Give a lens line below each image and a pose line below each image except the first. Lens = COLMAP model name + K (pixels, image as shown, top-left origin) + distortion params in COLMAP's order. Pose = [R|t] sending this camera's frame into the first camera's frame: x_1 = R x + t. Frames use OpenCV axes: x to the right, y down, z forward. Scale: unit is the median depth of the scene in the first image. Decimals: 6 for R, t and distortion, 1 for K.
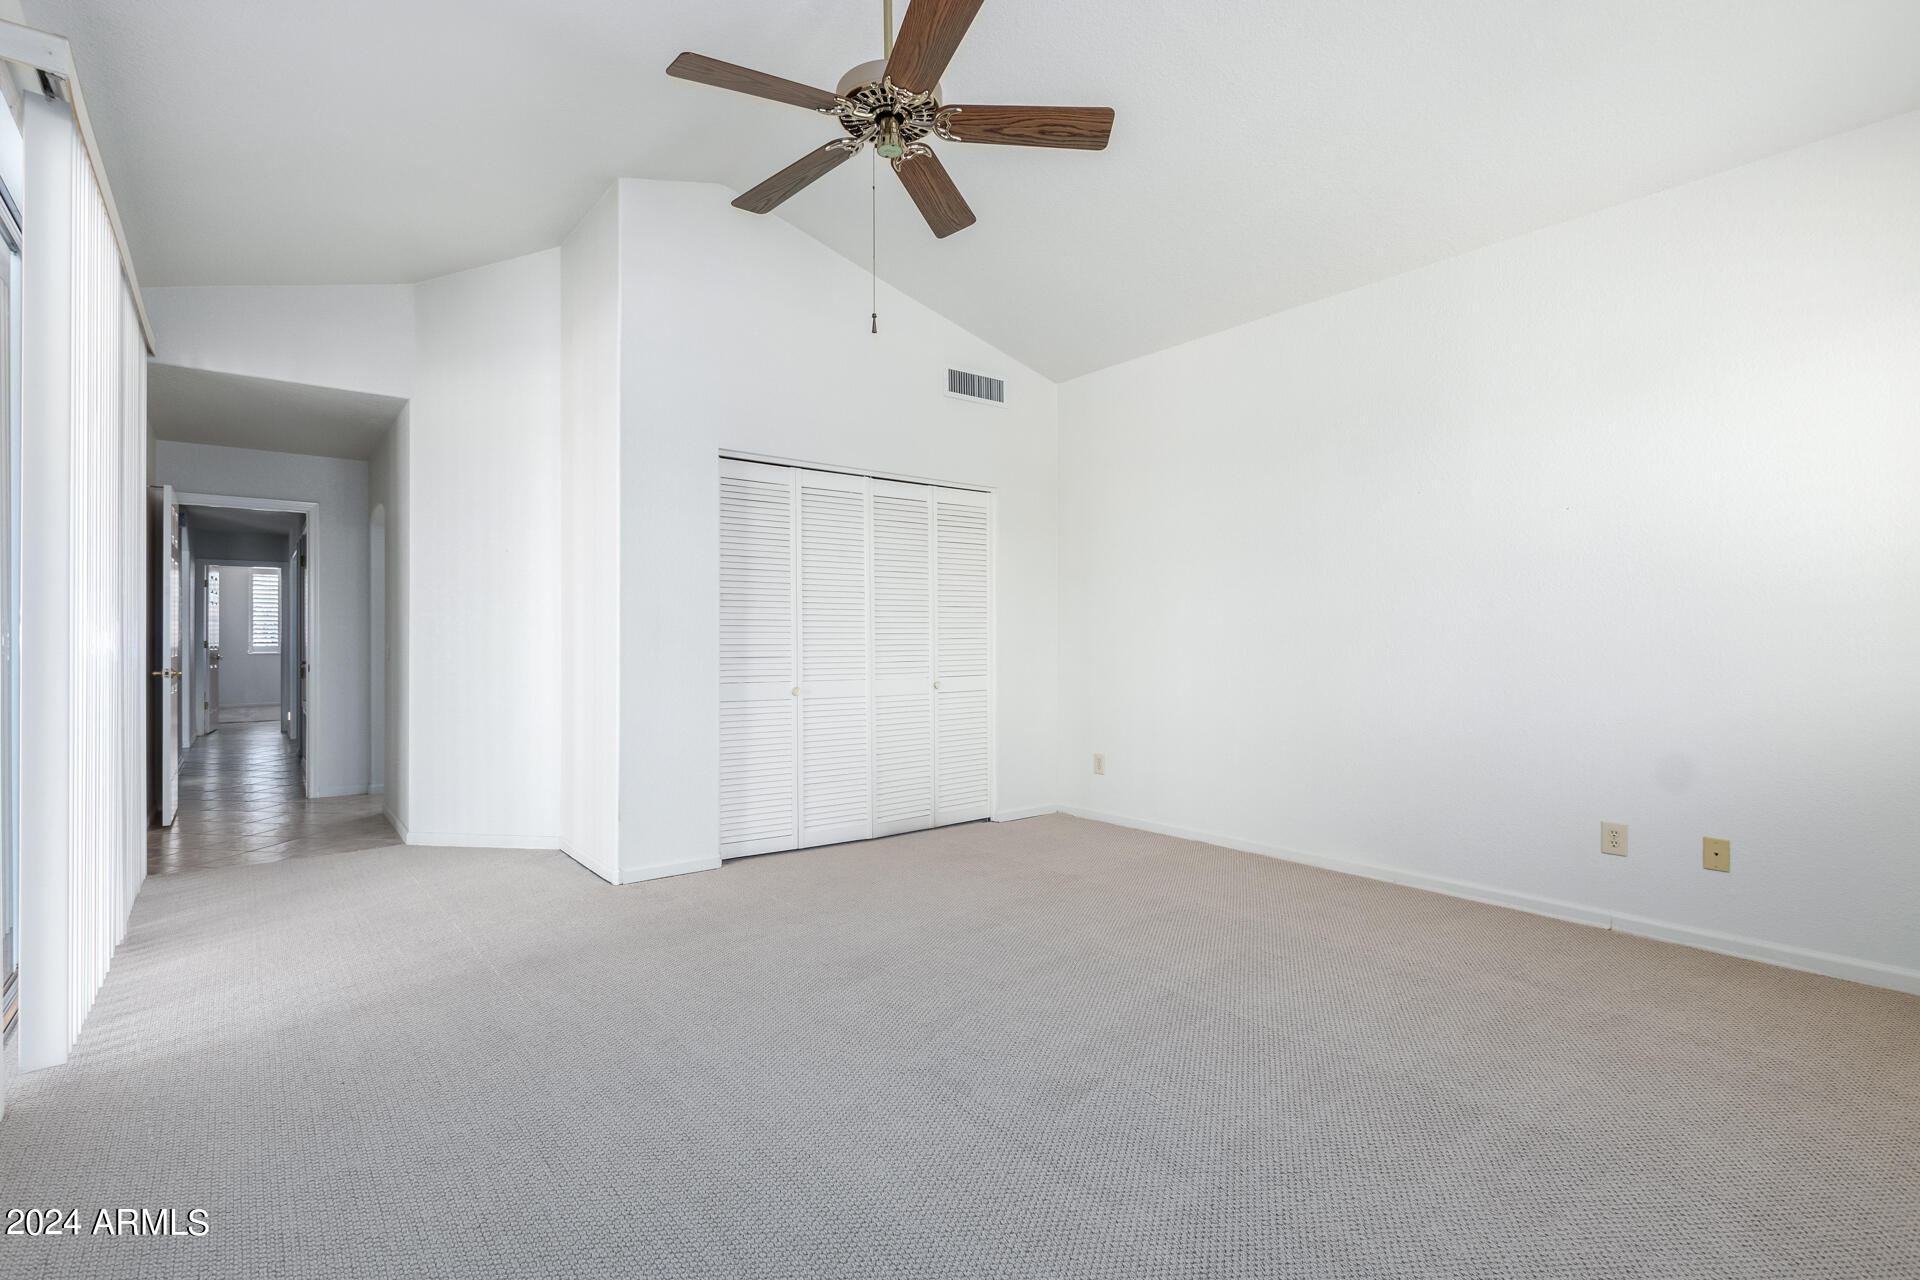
lens RADIAL K [[891.7, 0, 956.1], [0, 891.7, 636.6], [0, 0, 1]] dist [0.005130, 0.000513]
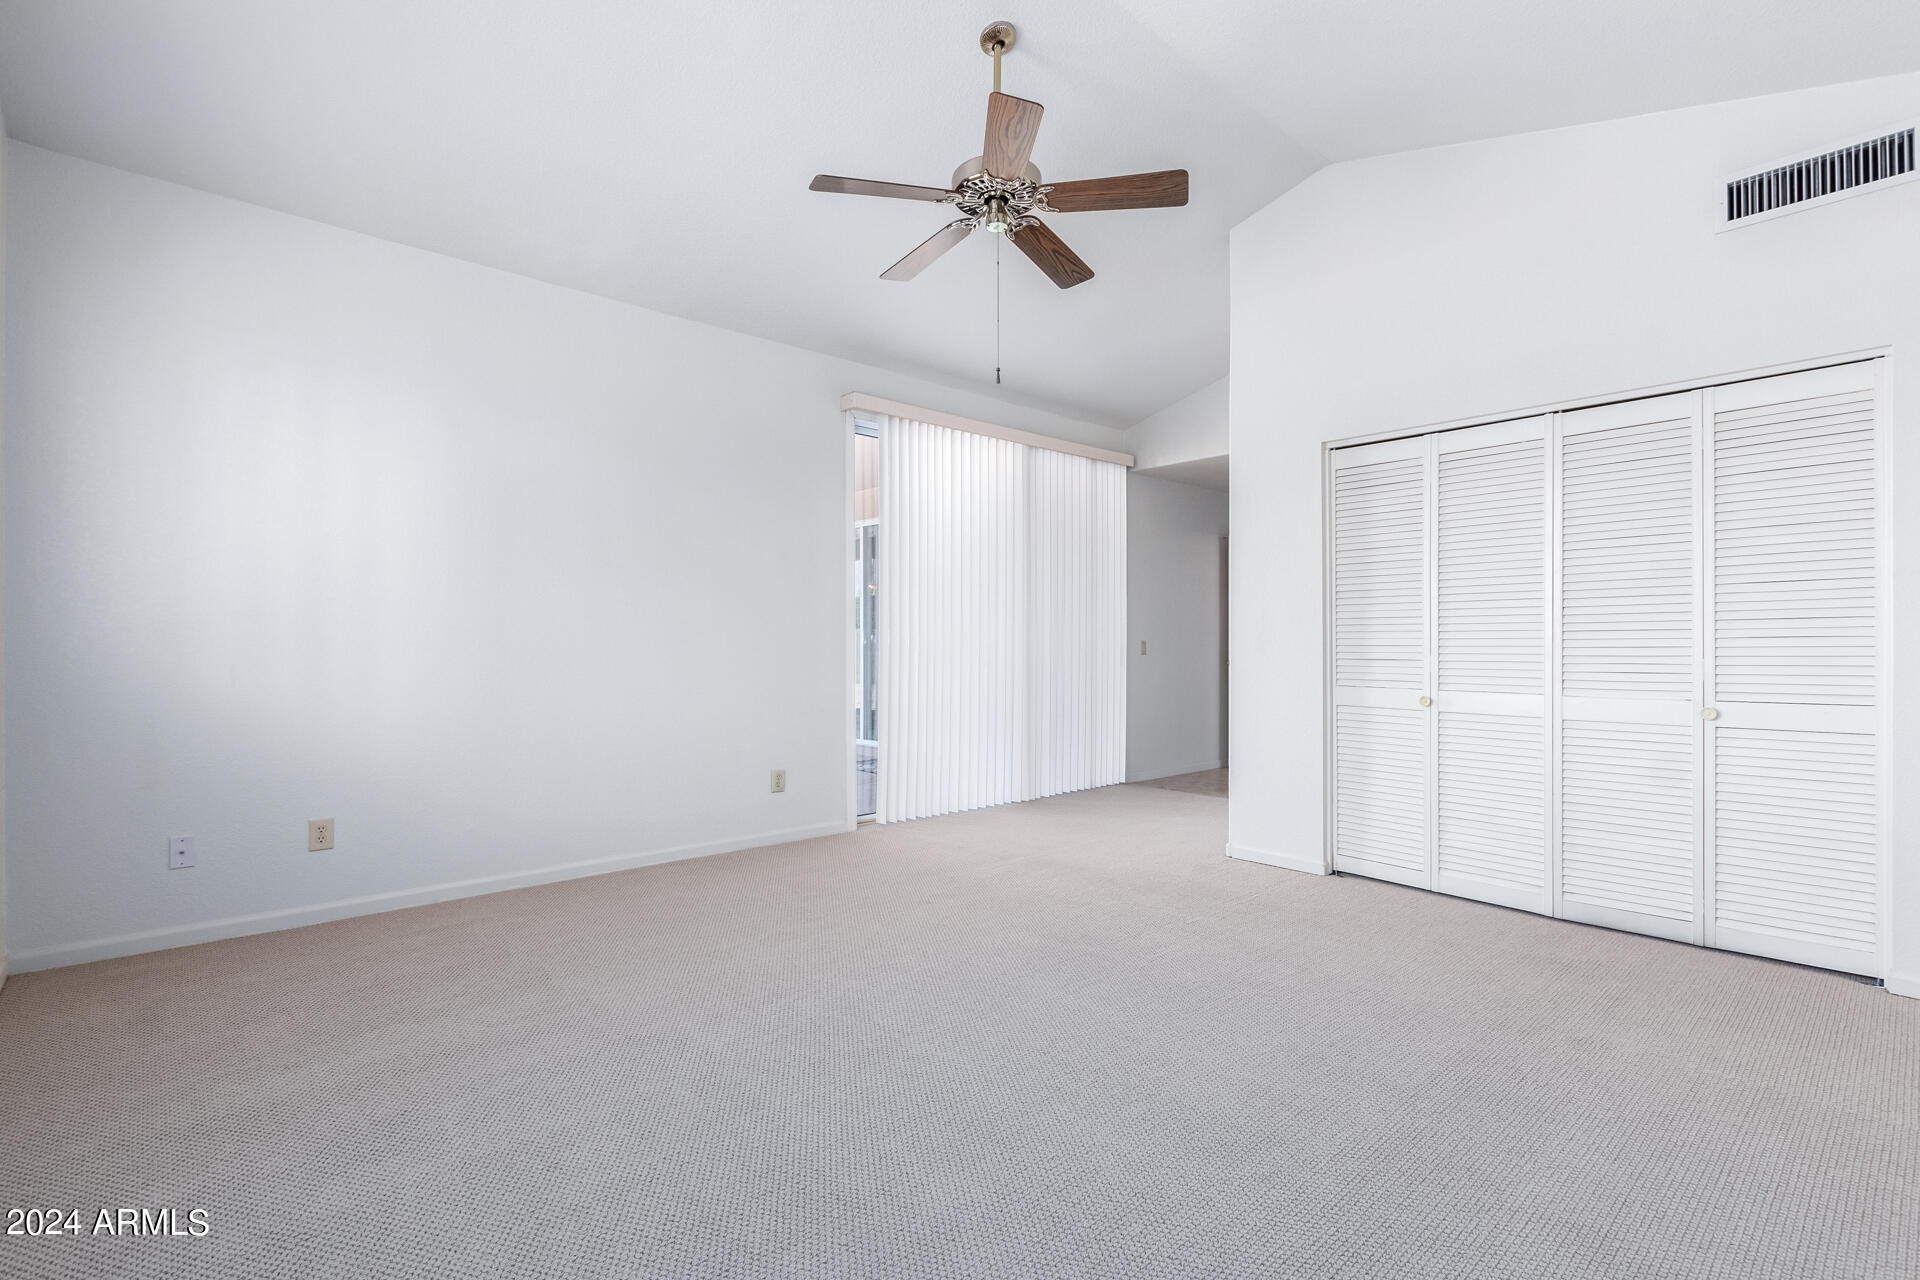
lens RADIAL K [[891.7, 0, 957.8], [0, 891.7, 643.9], [0, 0, 1]] dist [0.005130, 0.000513]
pose [[0.060053, 0.011596, -0.998128, 0.634449], [0.013289, 0.999835, 0.012415, -0.009154], [0.998107, -0.014010, 0.059889, 0.508038]]
